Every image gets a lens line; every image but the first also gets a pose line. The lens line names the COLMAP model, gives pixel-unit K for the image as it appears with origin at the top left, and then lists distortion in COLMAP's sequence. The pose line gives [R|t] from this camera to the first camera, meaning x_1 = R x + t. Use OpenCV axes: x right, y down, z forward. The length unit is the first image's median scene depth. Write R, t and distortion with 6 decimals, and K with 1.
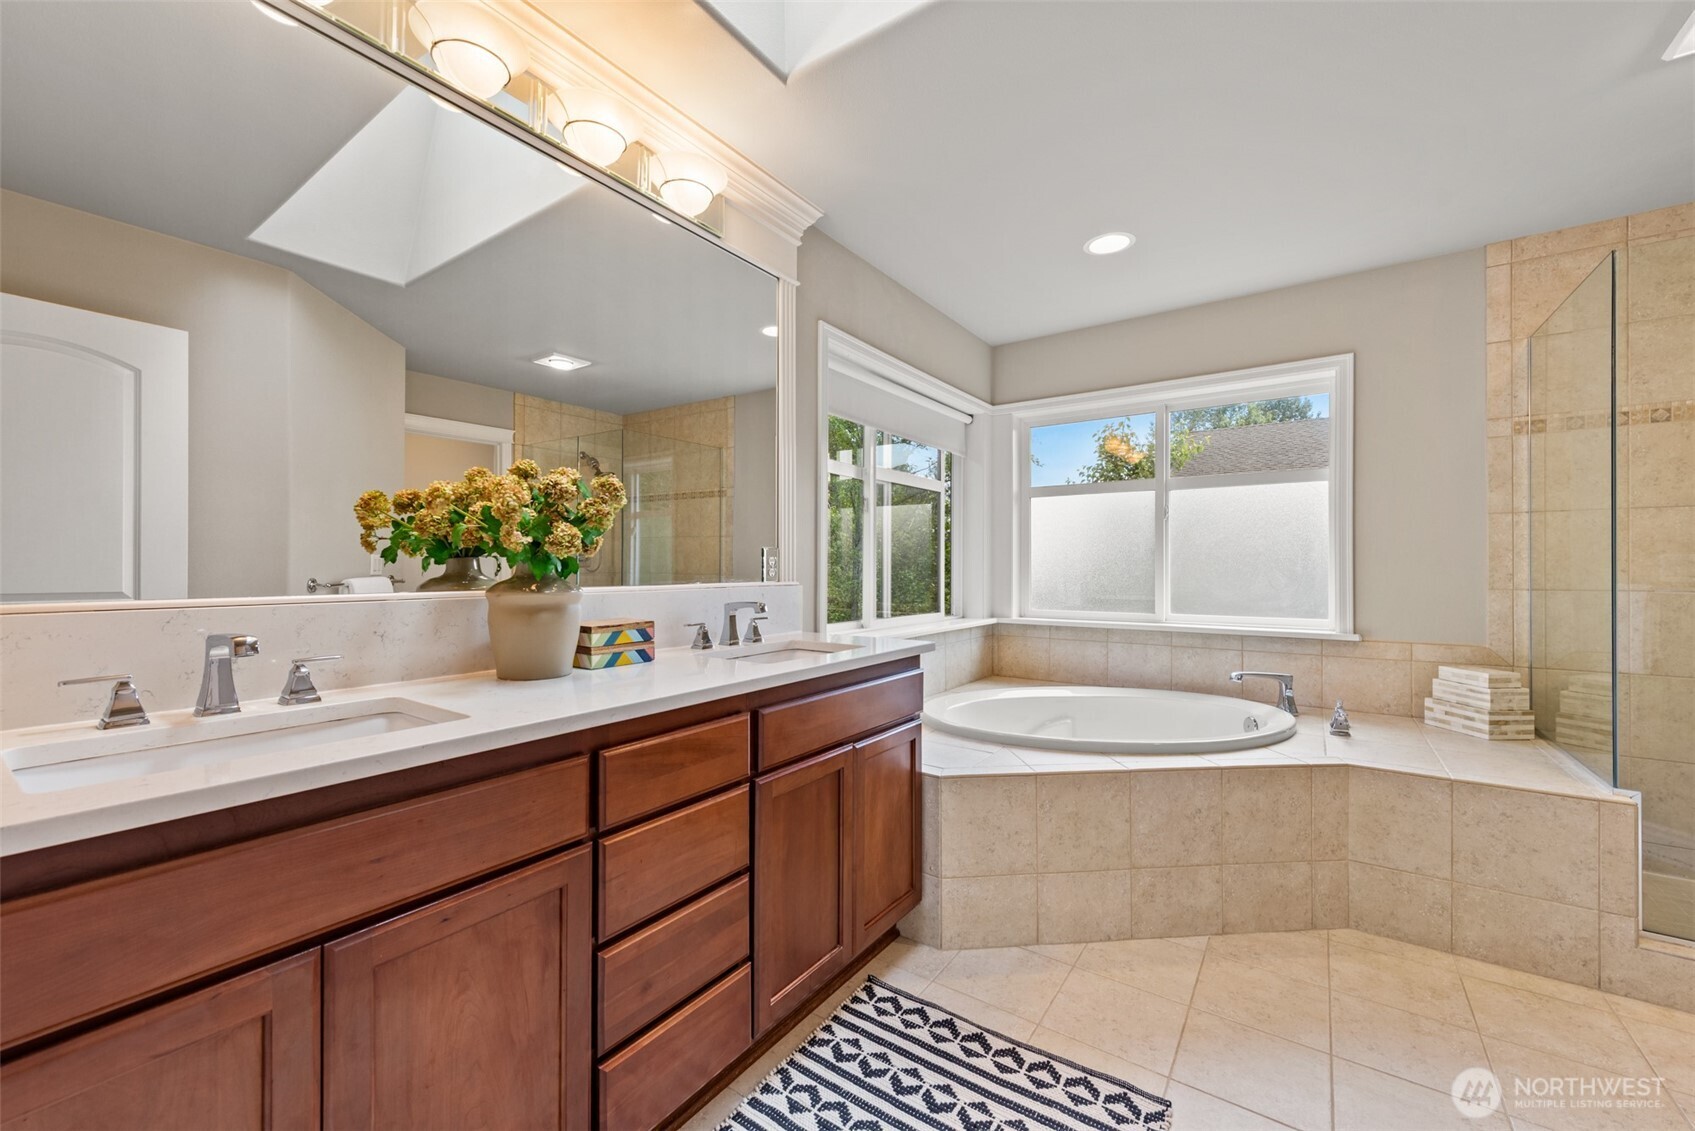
lens RADIAL K [[663.5, 0, 846.3], [0, 663.5, 565.2], [0, 0, 1]] dist [0.007241, -0.001984]
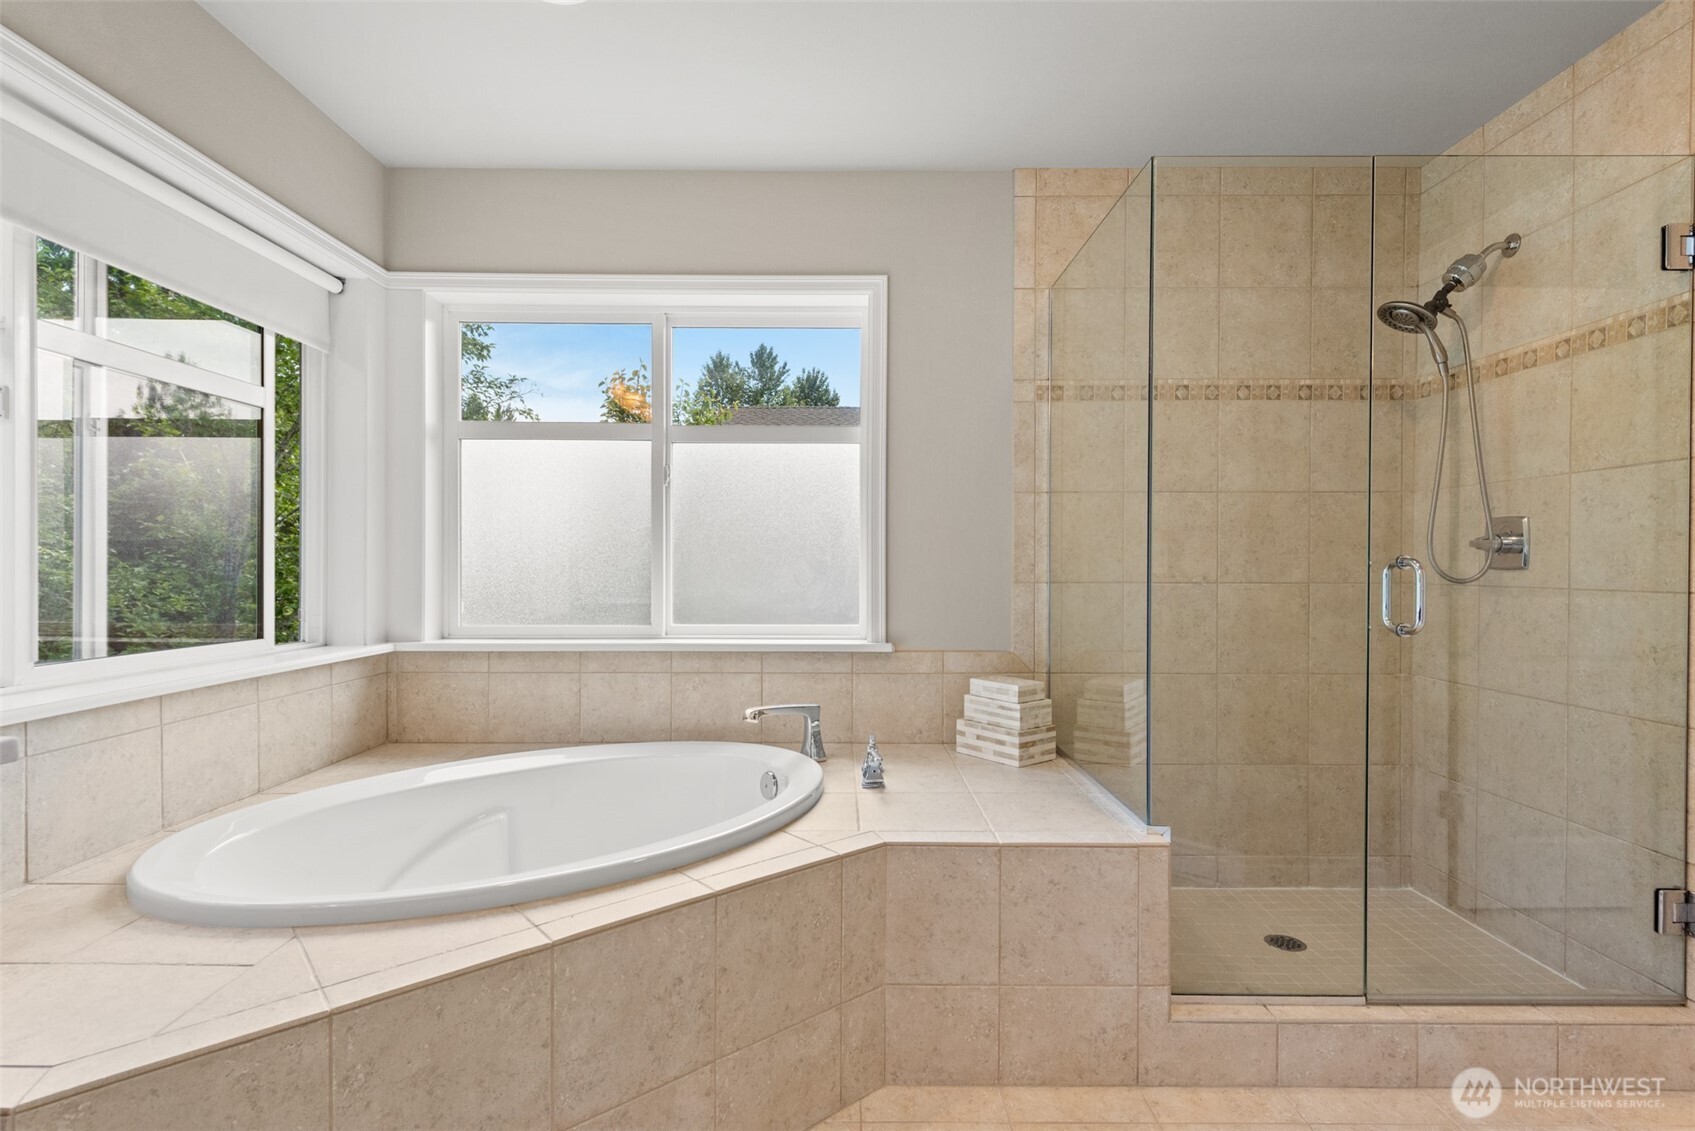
lens RADIAL K [[879.6, 0, 847.4], [0, 879.6, 566.6], [0, 0, 1]] dist [-0.001381, -0.000046]
pose [[0.814341, 0.000183, 0.580386, 0.157788], [-0.004685, 0.999969, 0.006258, 0.010441], [-0.580367, -0.007815, 0.814317, 0.230988]]
